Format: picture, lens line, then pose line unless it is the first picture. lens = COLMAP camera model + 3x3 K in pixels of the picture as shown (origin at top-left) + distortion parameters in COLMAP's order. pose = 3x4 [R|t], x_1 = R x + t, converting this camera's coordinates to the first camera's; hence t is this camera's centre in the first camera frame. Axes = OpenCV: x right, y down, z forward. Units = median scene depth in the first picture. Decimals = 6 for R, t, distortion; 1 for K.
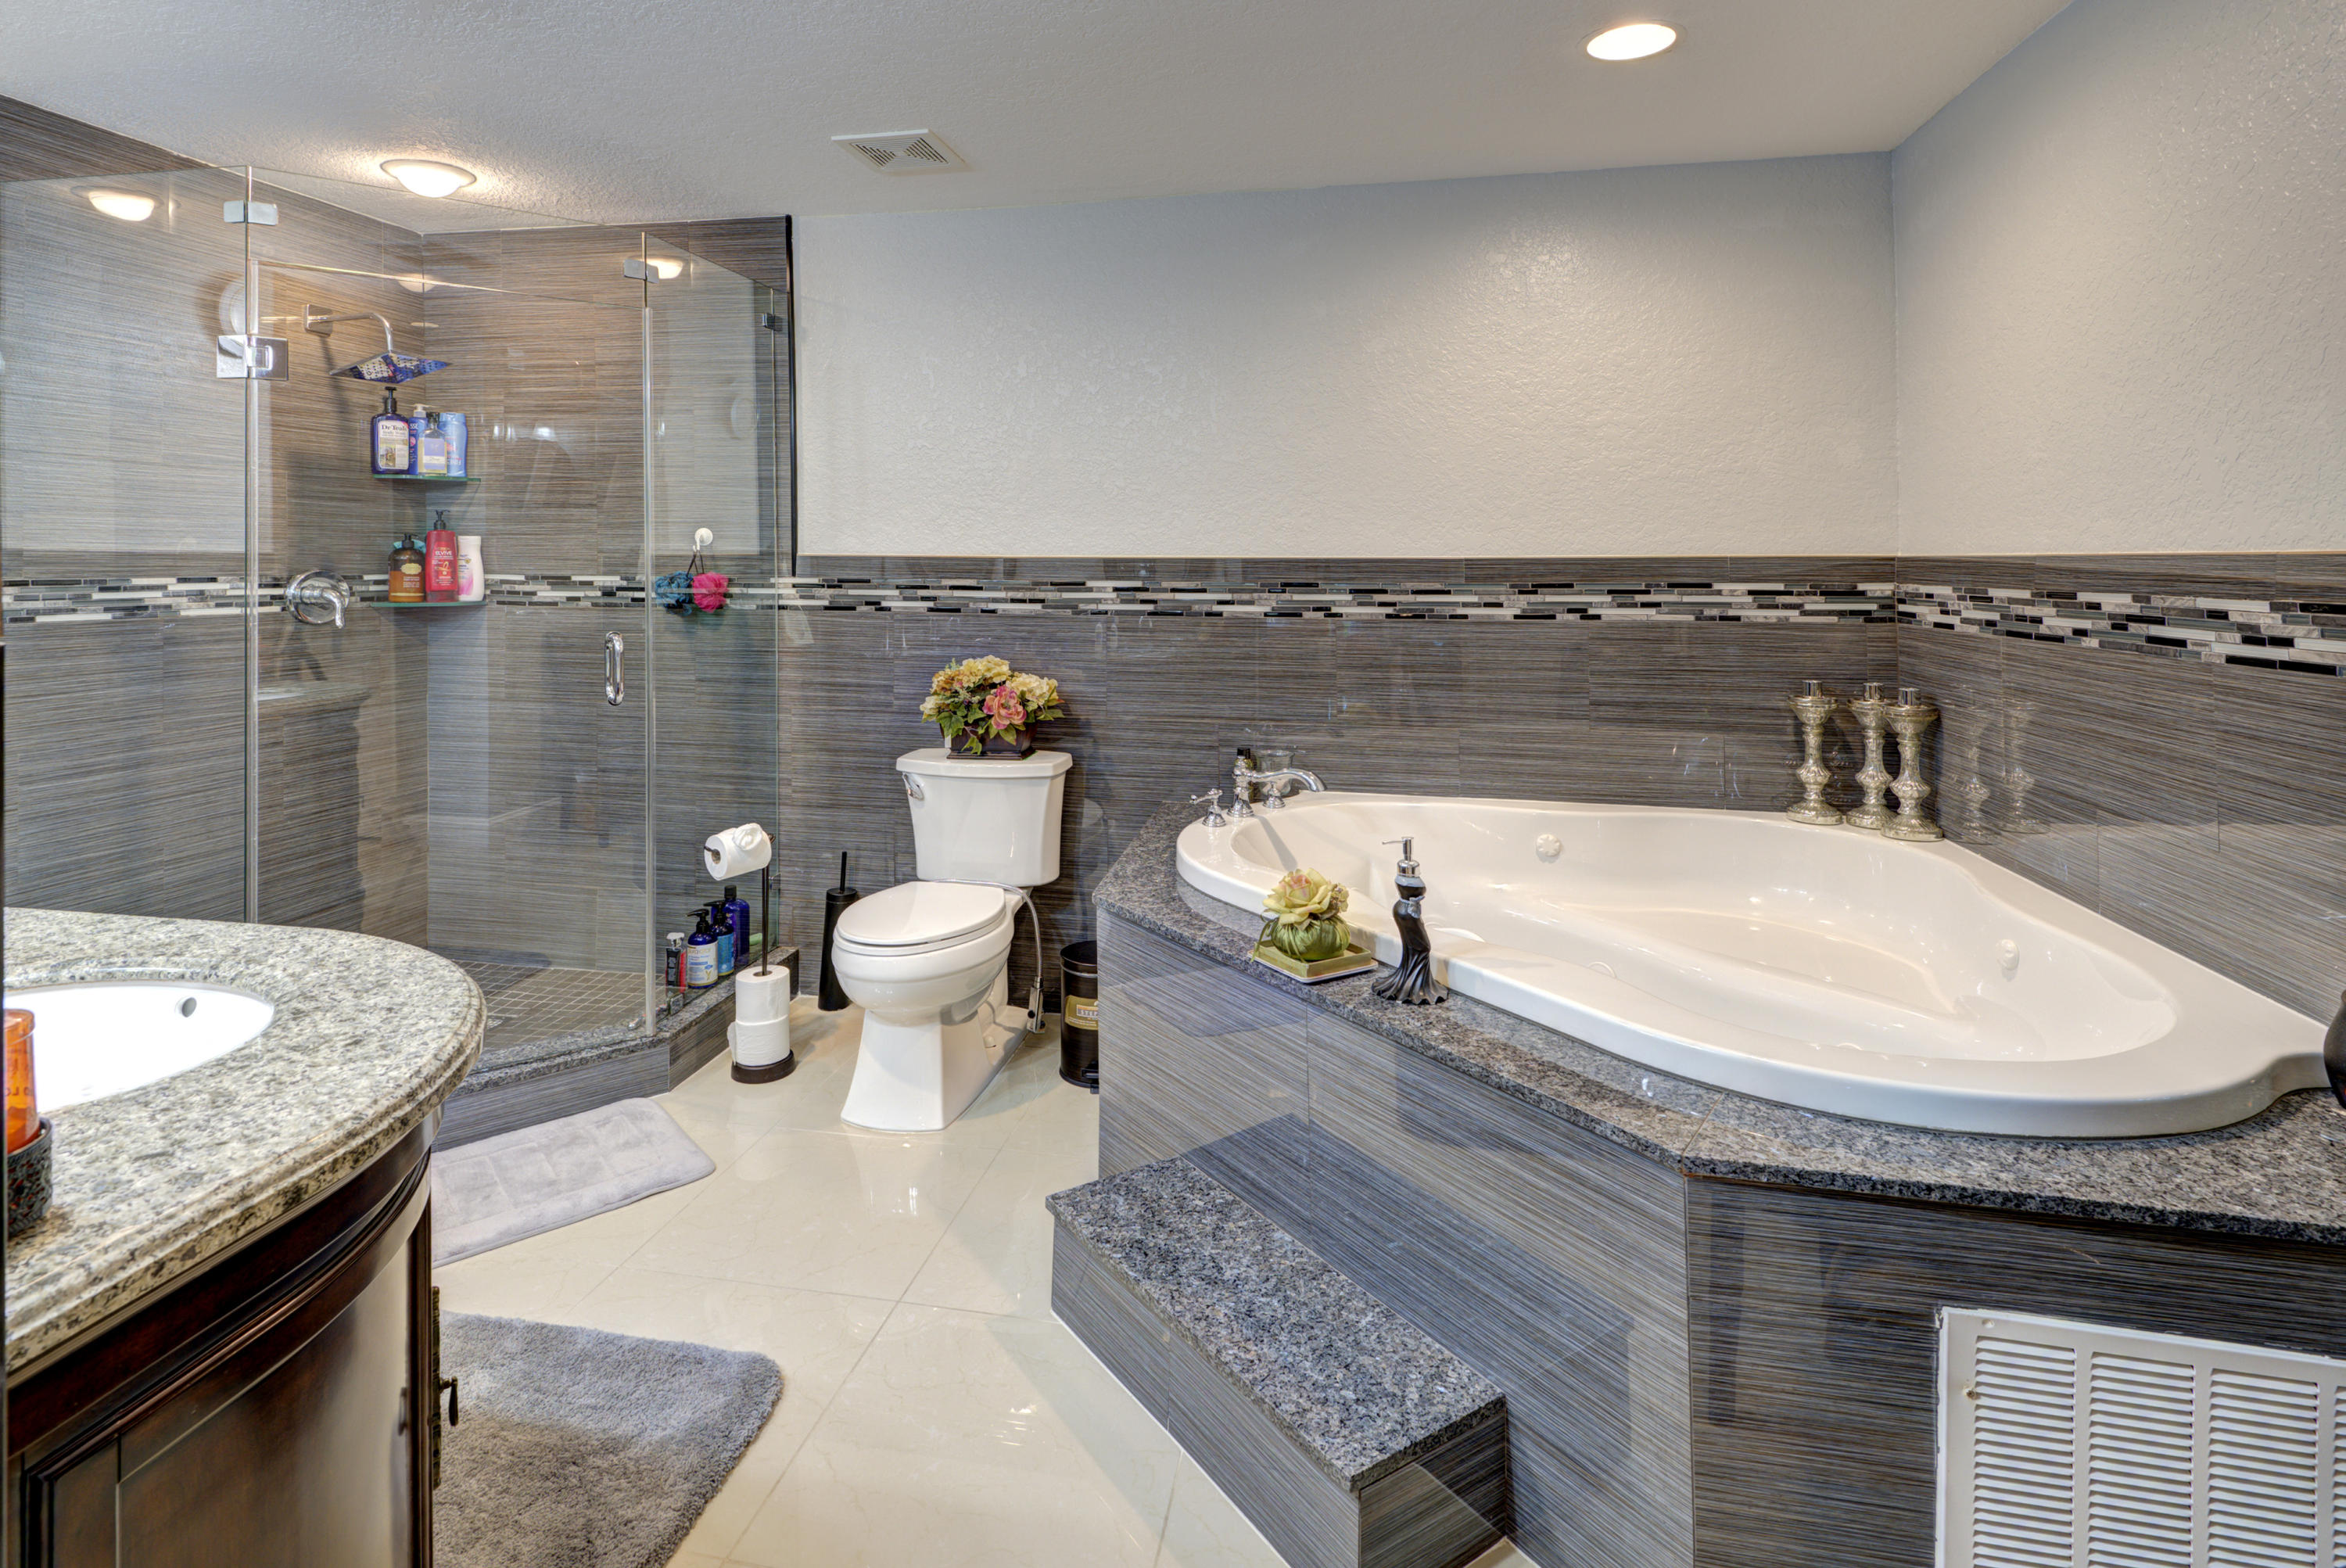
lens RADIAL K [[1115.6, 0, 1173.0], [0, 1115.6, 784.0], [0, 0, 1]] dist [0.030619, -0.028005]
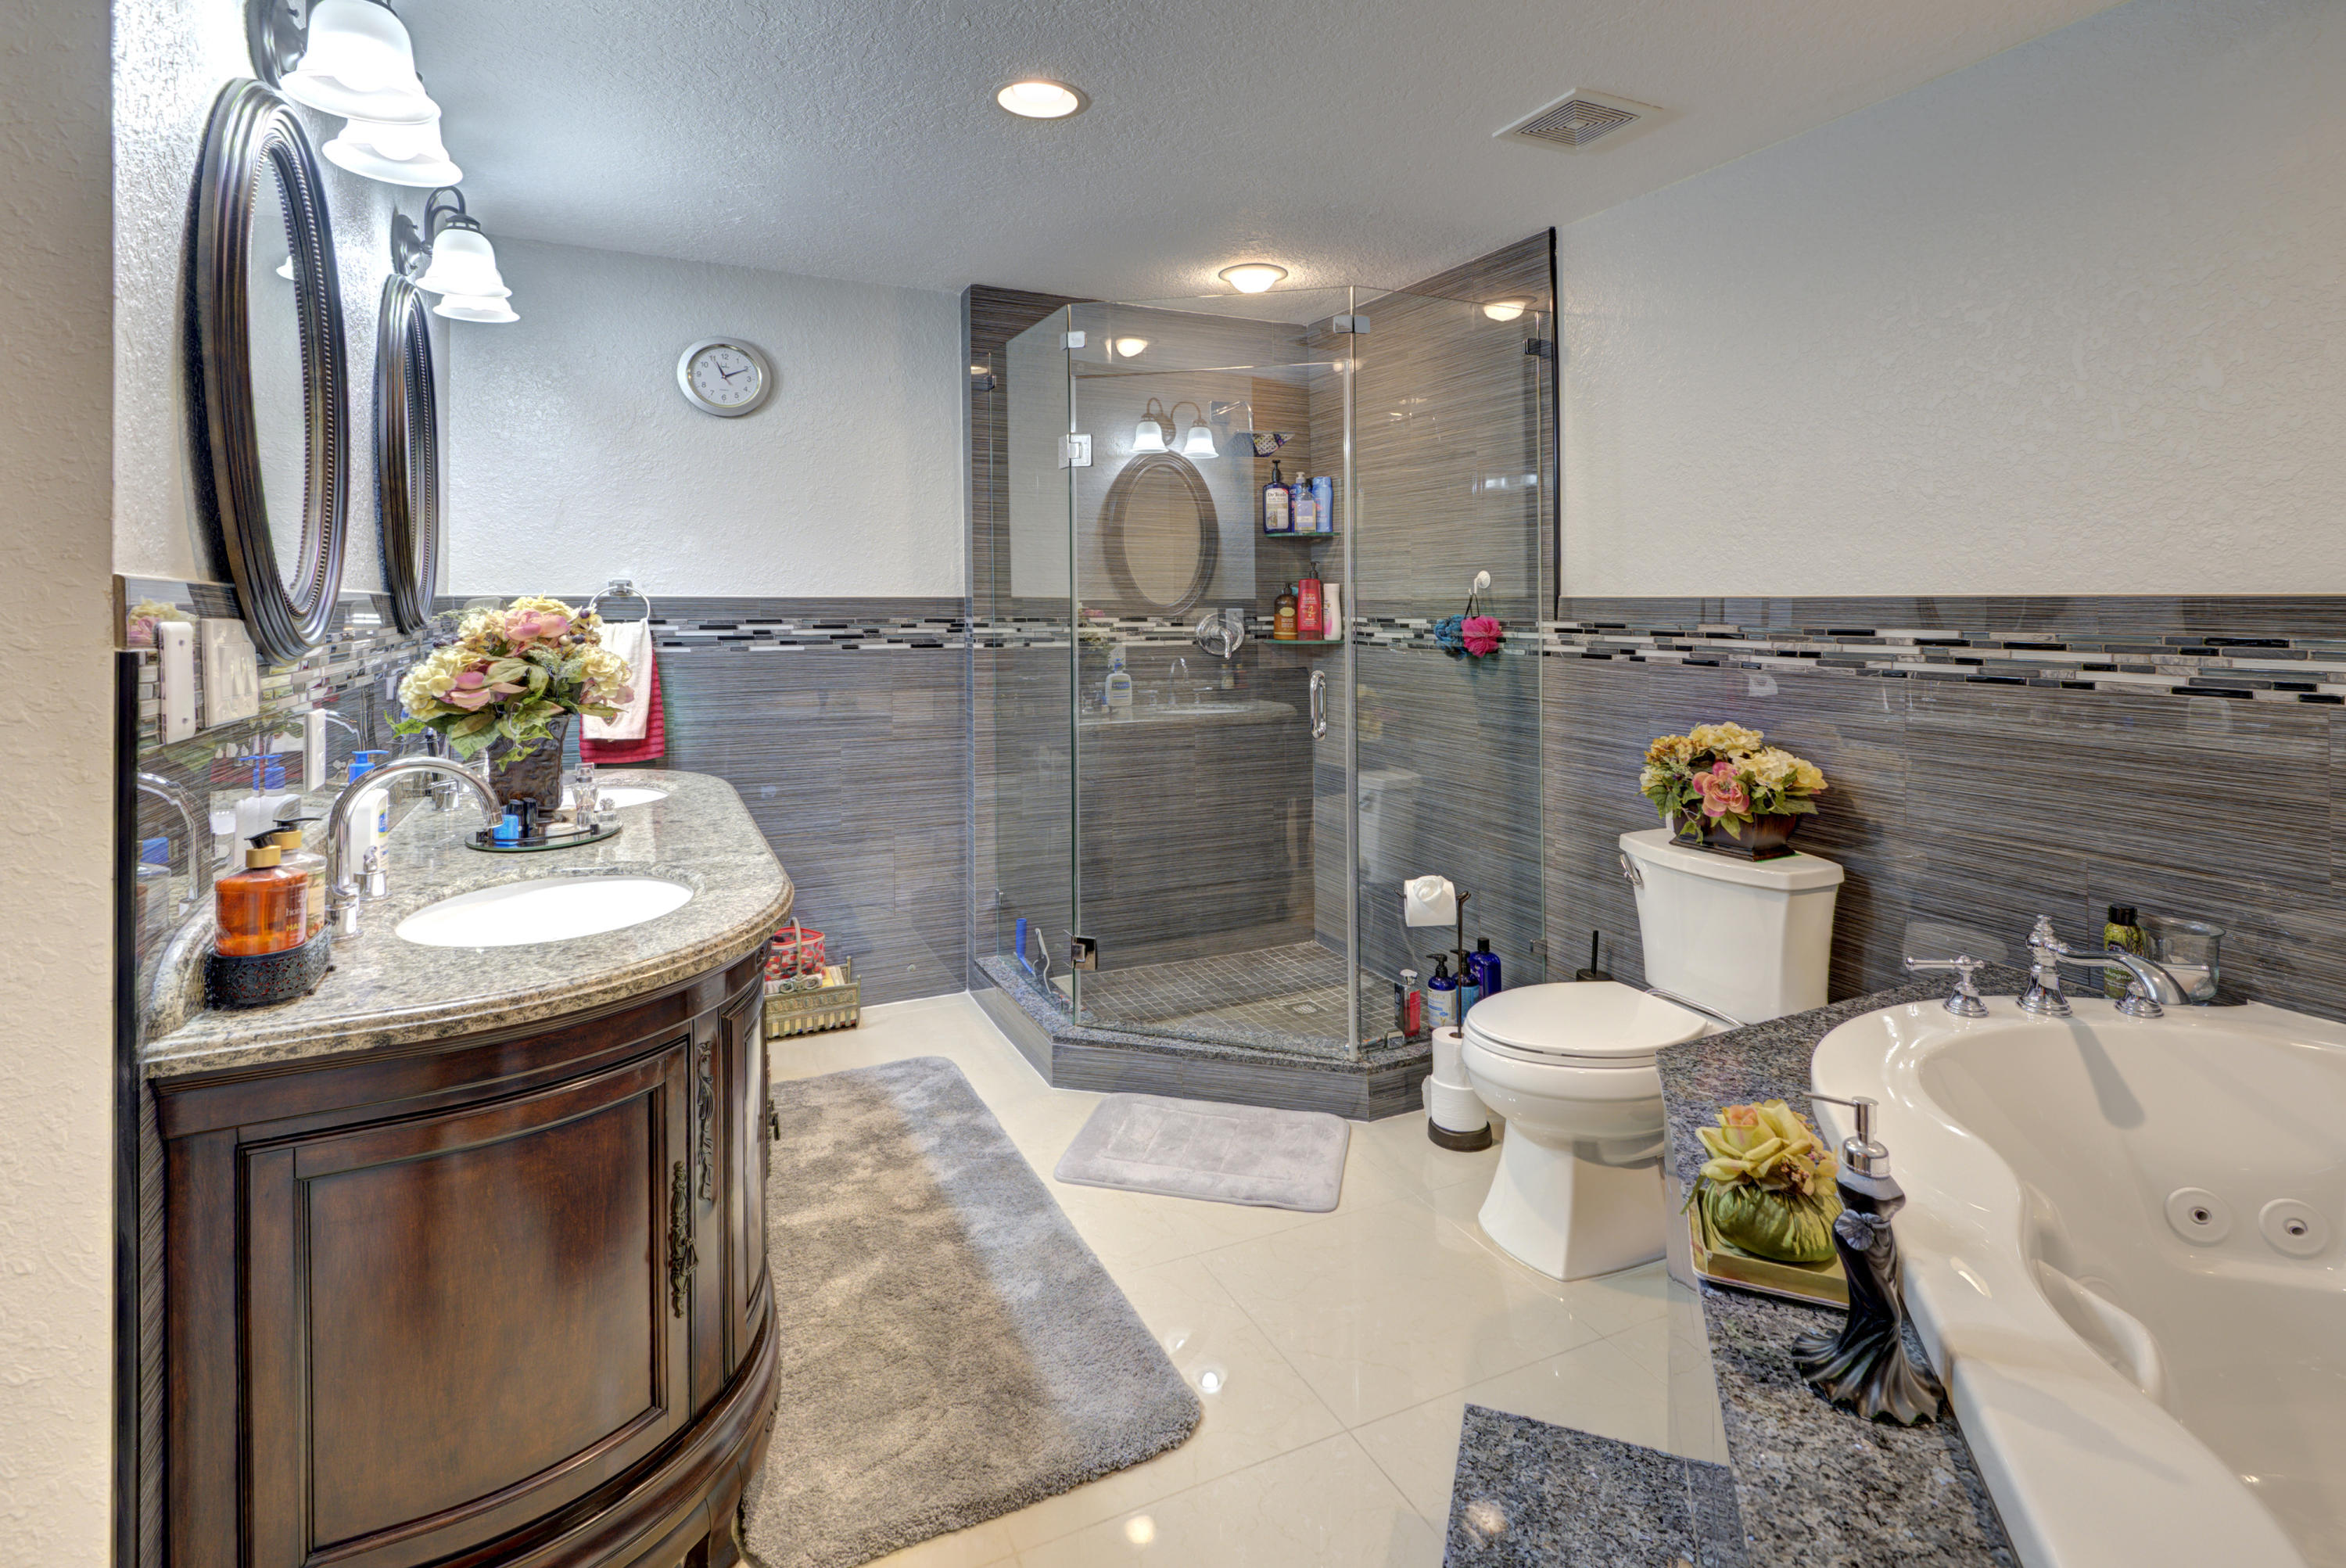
lens RADIAL K [[1135.5, 0, 1173.0], [0, 1135.5, 784.0], [0, 0, 1]] dist [0.025026, -0.019551]
pose [[0.603735, 0.123156, -0.787614, 0.227426], [-0.153482, 0.987468, 0.036756, -0.040691], [0.782270, 0.098694, 0.615071, 0.202318]]
